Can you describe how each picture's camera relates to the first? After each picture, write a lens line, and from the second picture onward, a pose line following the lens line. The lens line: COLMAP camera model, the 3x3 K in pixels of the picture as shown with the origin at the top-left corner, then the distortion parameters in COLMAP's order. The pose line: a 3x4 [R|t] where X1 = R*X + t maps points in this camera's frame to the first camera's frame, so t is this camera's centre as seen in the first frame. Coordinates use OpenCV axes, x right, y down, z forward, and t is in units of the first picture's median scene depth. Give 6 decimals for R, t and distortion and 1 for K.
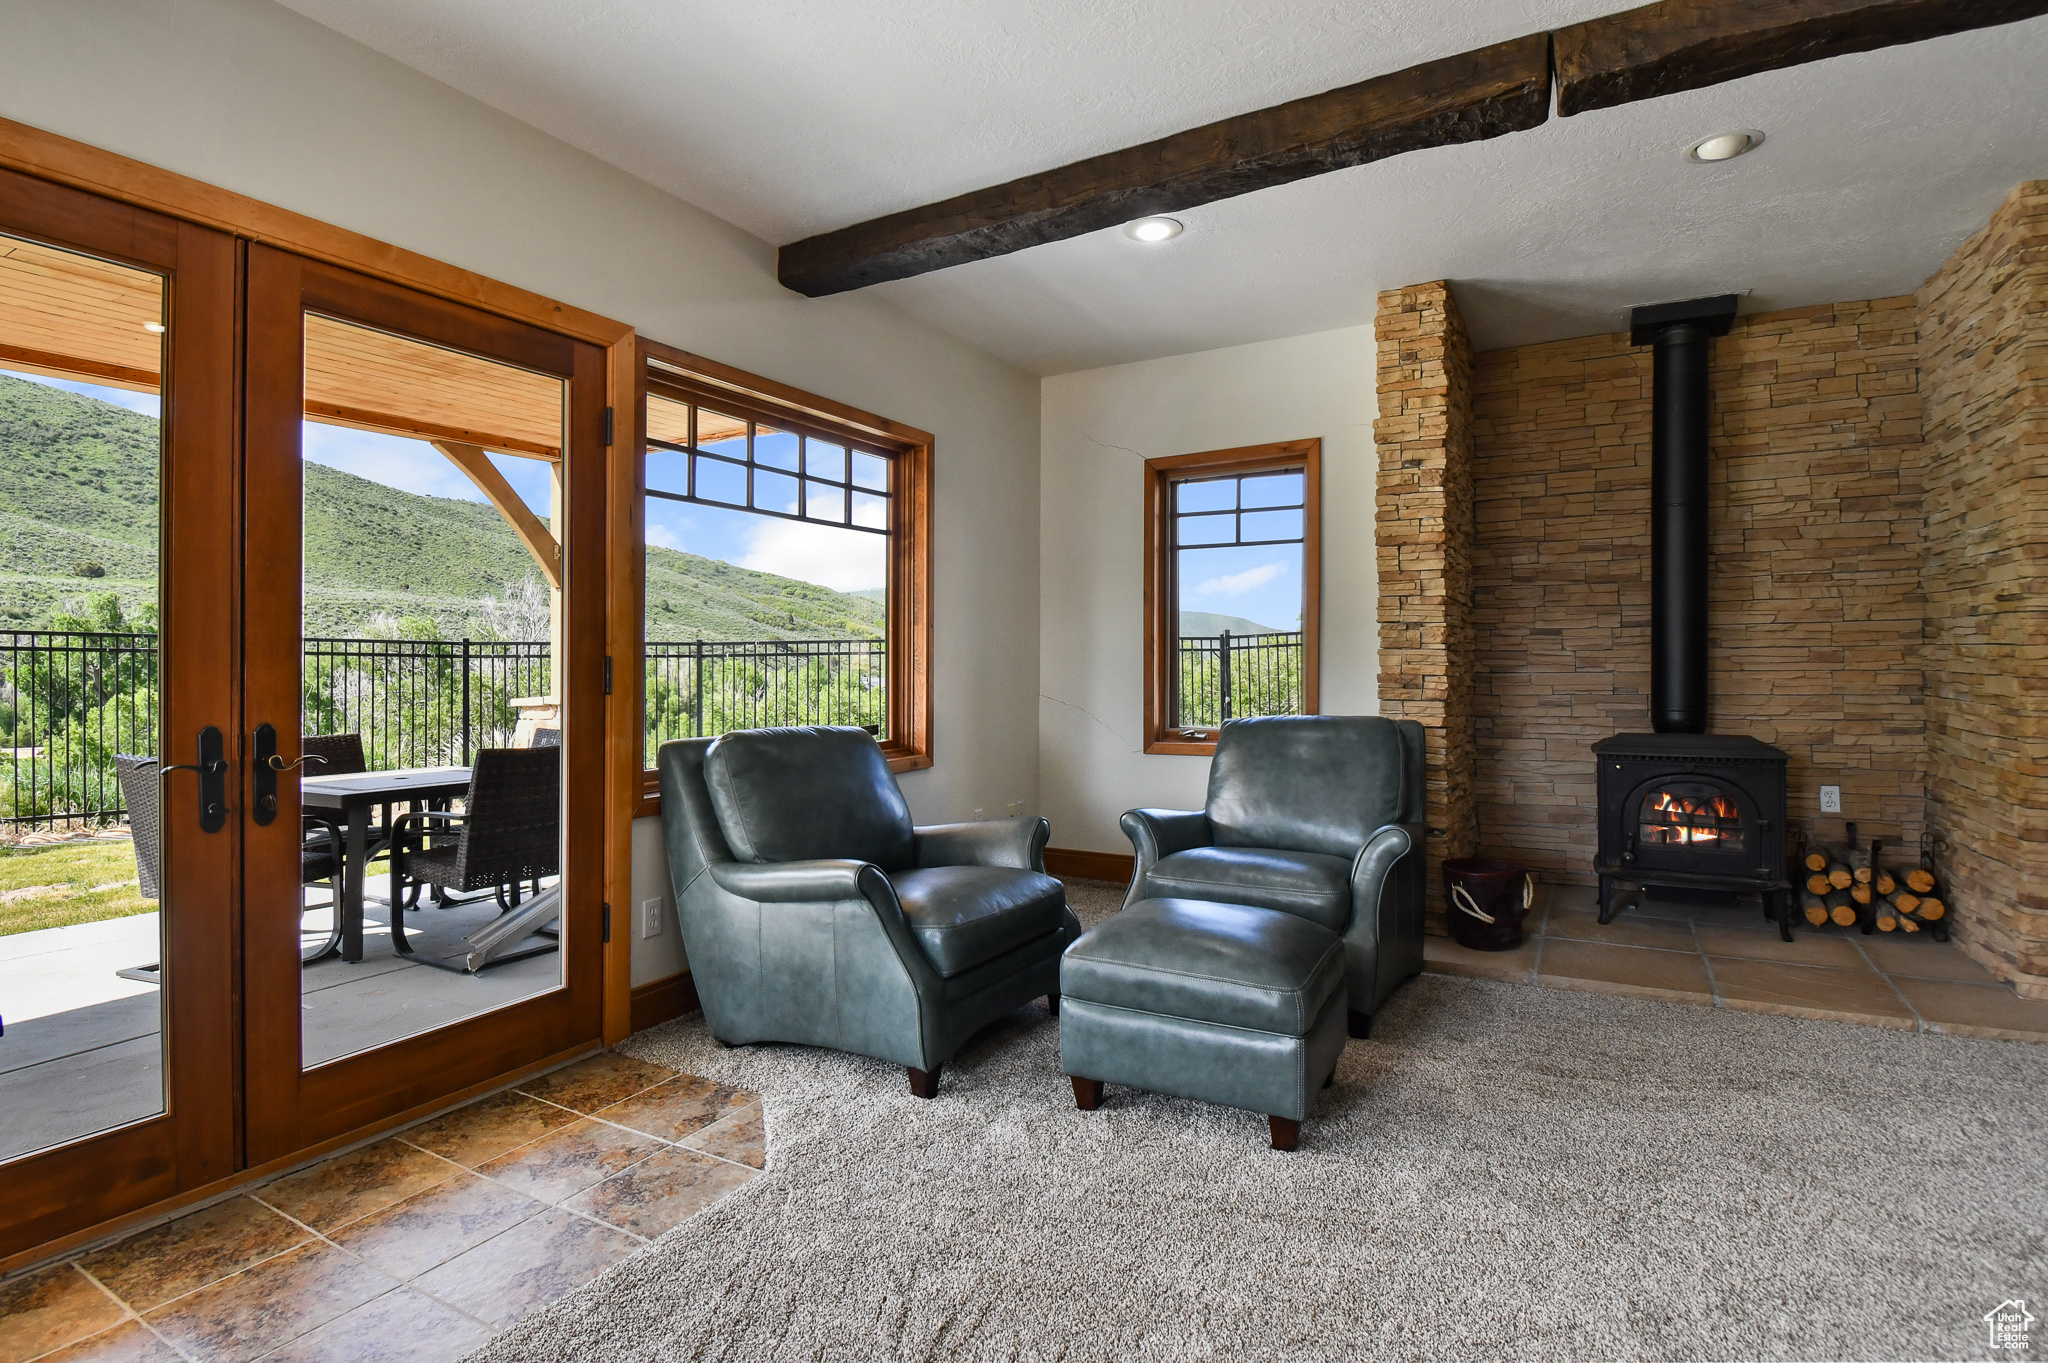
lens RADIAL K [[1017.2, 0, 983.6], [0, 1017.2, 648.6], [0, 0, 1]] dist [-0.000158, -0.000132]
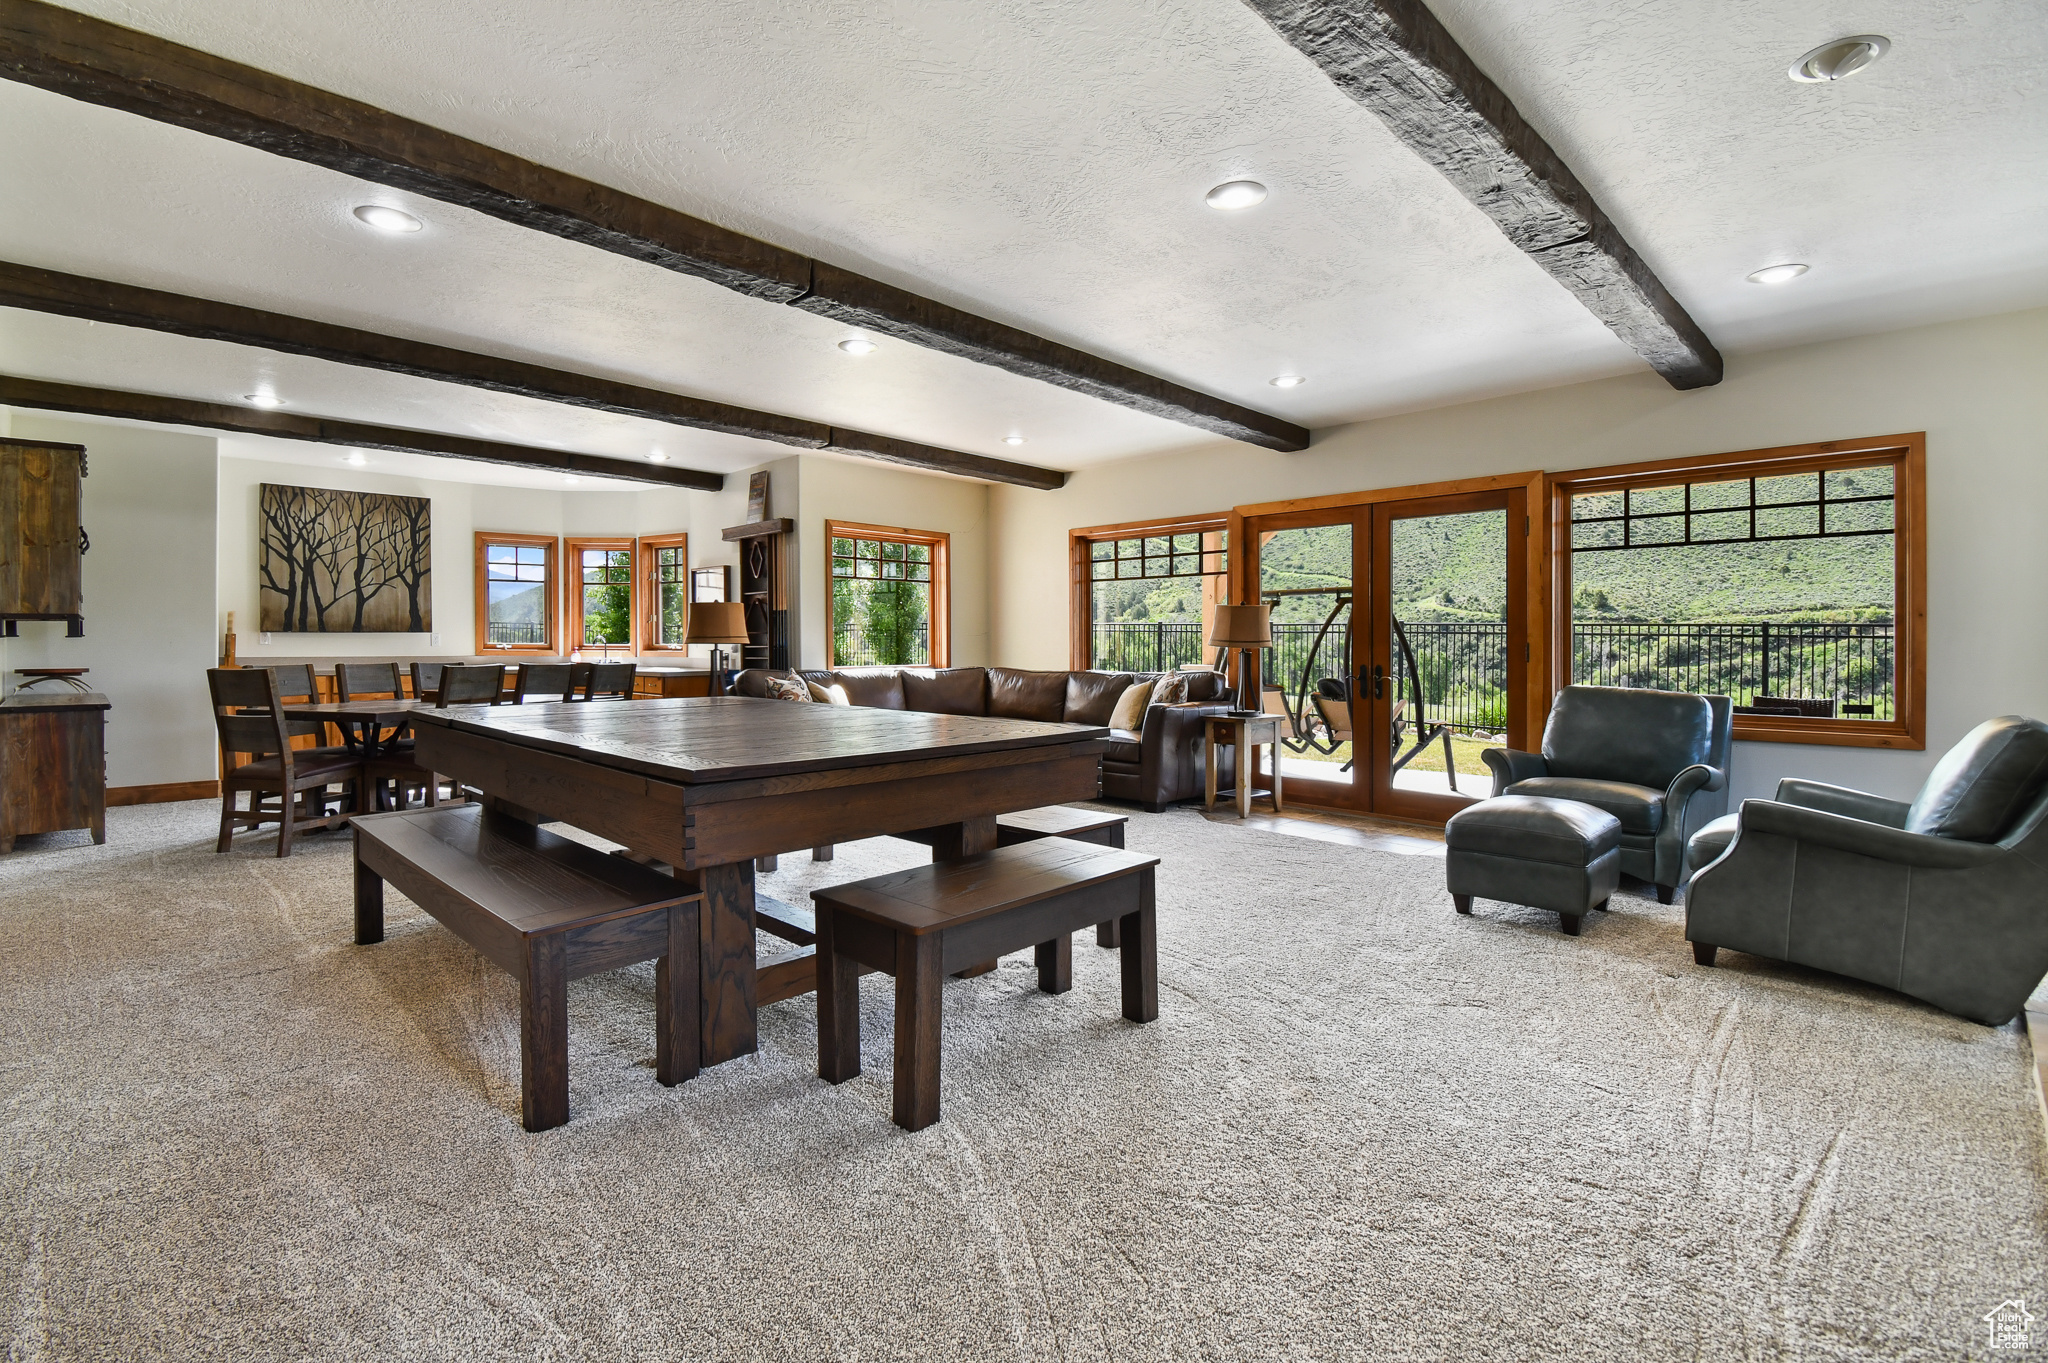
lens RADIAL K [[927.6, 0, 1027.3], [0, 927.6, 638.0], [0, 0, 1]] dist [-0.000170, -0.000023]
pose [[-0.231188, 0.001632, -0.972908, 1.547006], [0.003434, 0.999994, 0.000861, -0.008236], [0.972903, -0.003142, -0.231192, 0.457050]]
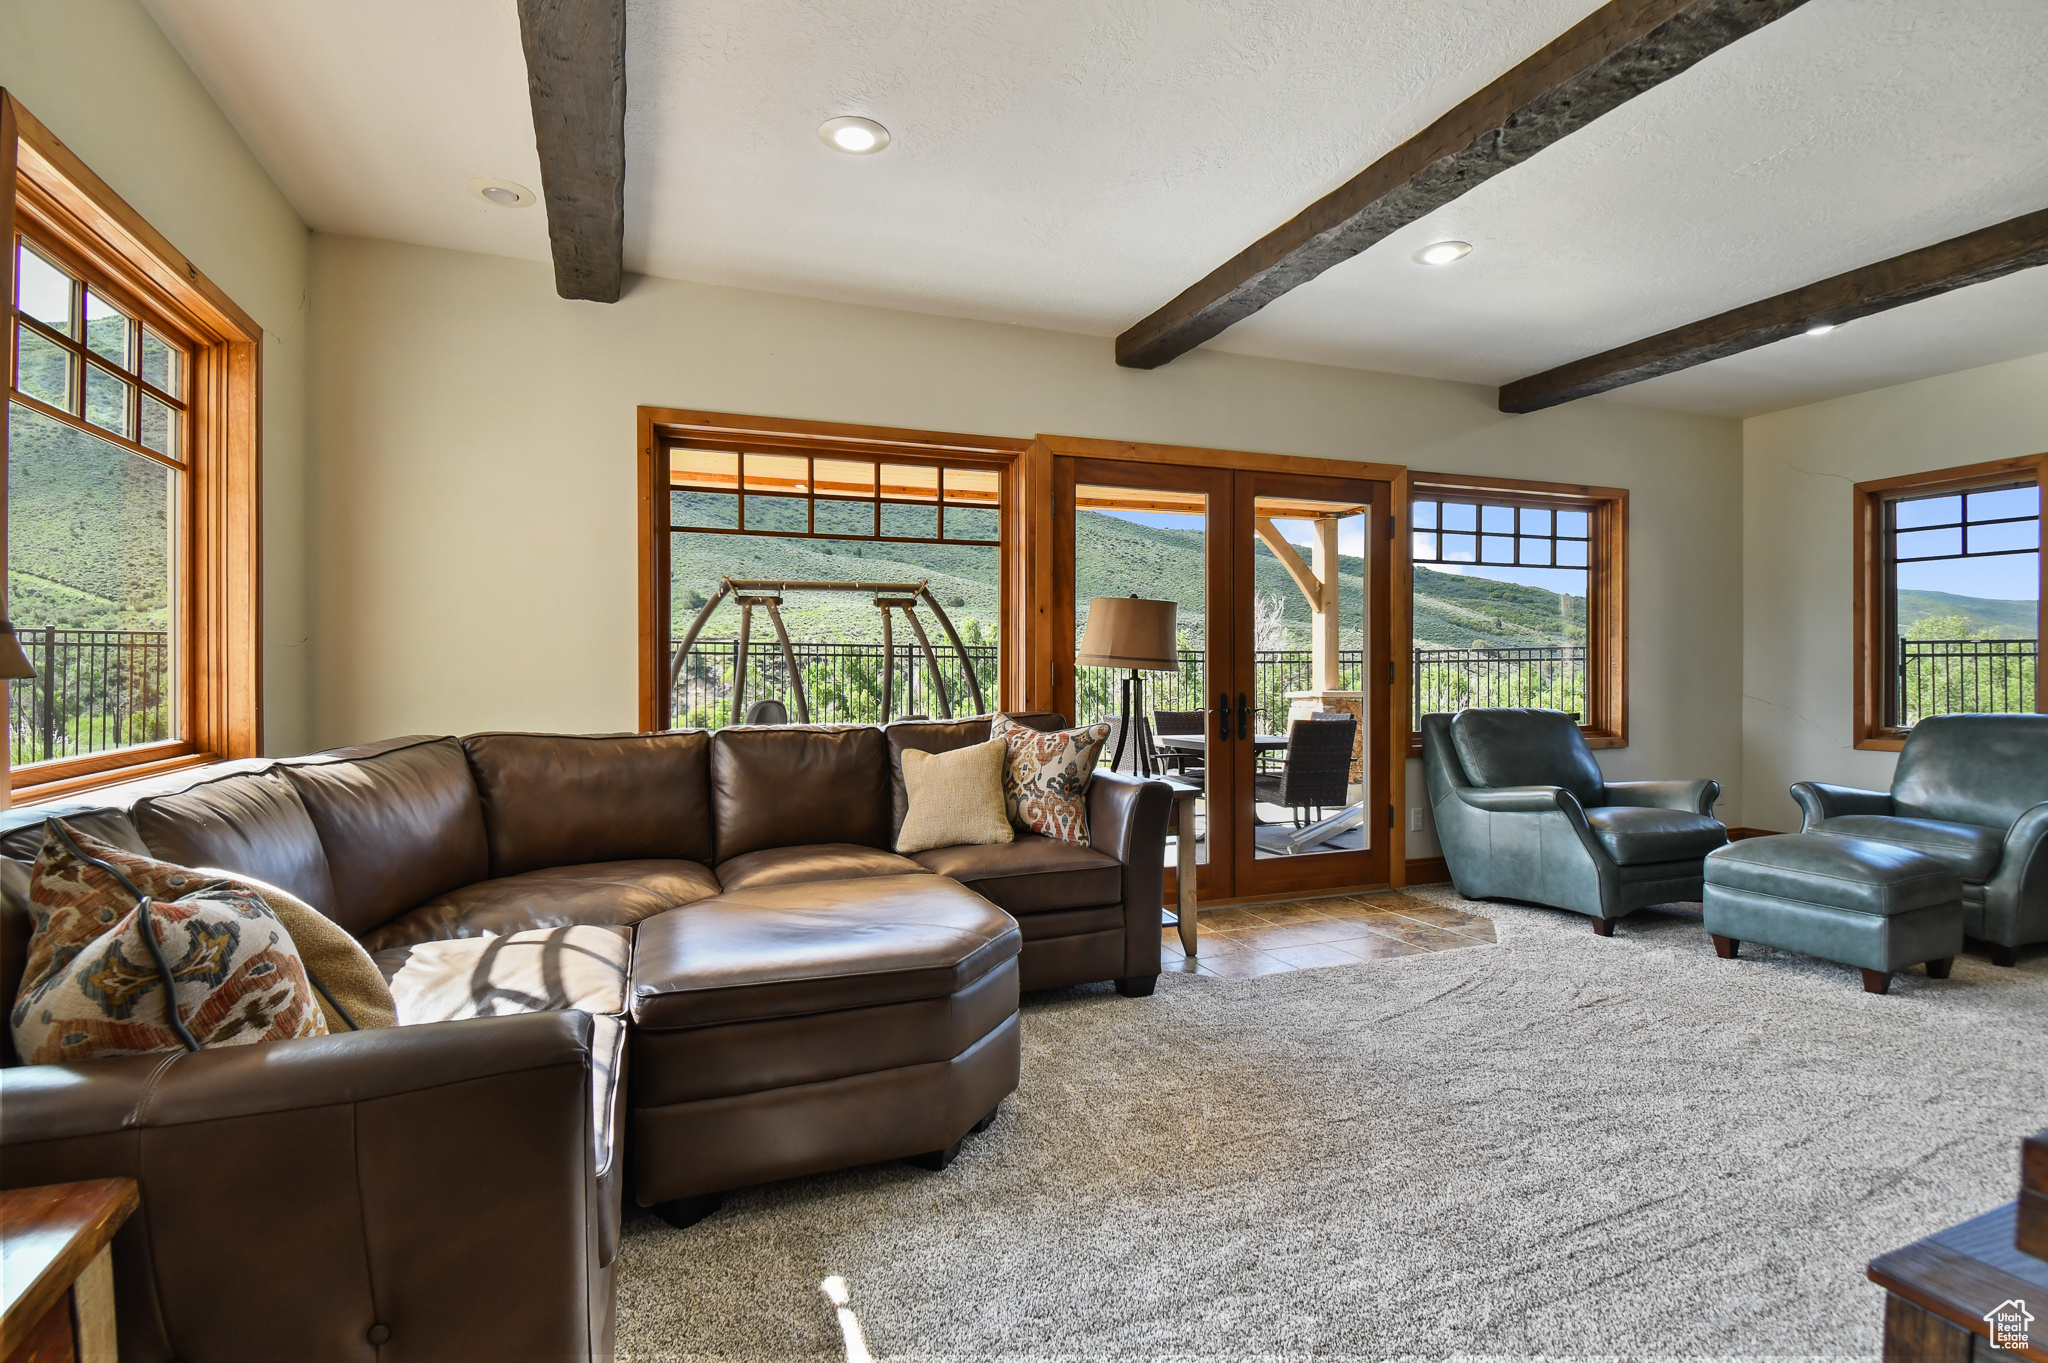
lens RADIAL K [[991.4, 0, 1024.0], [0, 991.4, 659.7], [0, 0, 1]] dist [0.031347, -0.035133]
pose [[0.807415, -0.001523, -0.589982, 0.114434], [0.004168, 0.999986, 0.003123, -0.002897], [0.589969, -0.004981, 0.807411, -0.690944]]
